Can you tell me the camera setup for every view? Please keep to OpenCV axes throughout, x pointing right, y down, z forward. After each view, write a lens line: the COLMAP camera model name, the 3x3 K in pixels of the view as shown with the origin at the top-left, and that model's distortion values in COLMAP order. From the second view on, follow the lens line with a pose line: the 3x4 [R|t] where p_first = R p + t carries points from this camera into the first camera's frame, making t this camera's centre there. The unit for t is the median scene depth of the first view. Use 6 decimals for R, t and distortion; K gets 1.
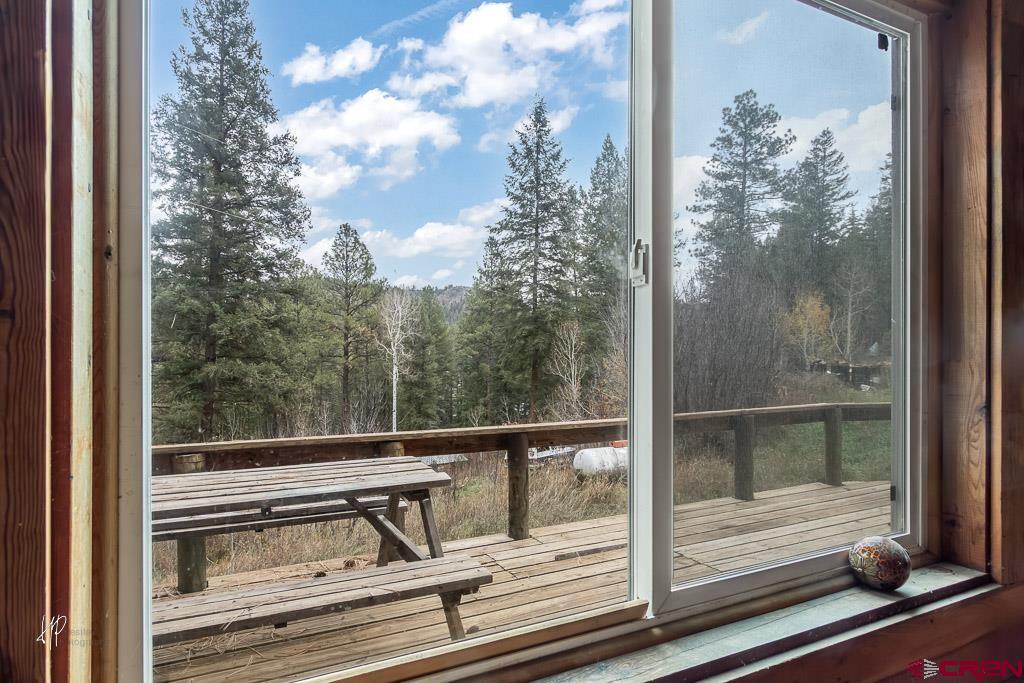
lens RADIAL K [[559.4, 0, 509.8], [0, 559.4, 349.4], [0, 0, 1]] dist [0.011744, -0.004361]
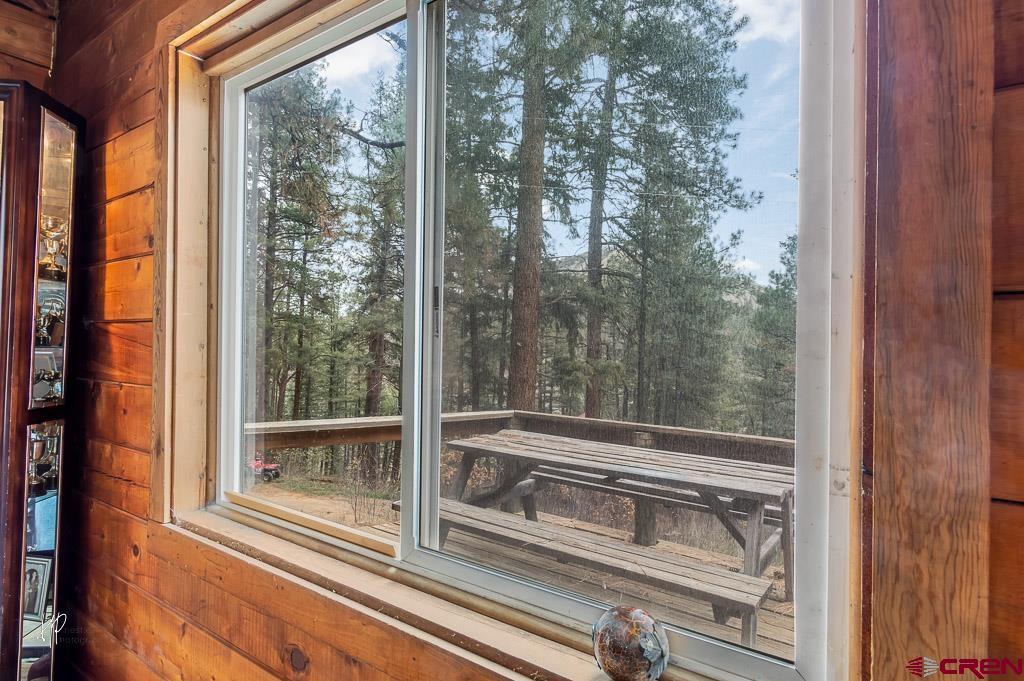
lens RADIAL K [[559.4, 0, 513.3], [0, 559.4, 334.8], [0, 0, 1]] dist [0.011744, -0.004361]
pose [[0.471944, -0.009888, -0.881573, 0.576125], [-0.013771, 0.999732, -0.018585, -0.001859], [0.881521, 0.020911, 0.471682, 0.244079]]
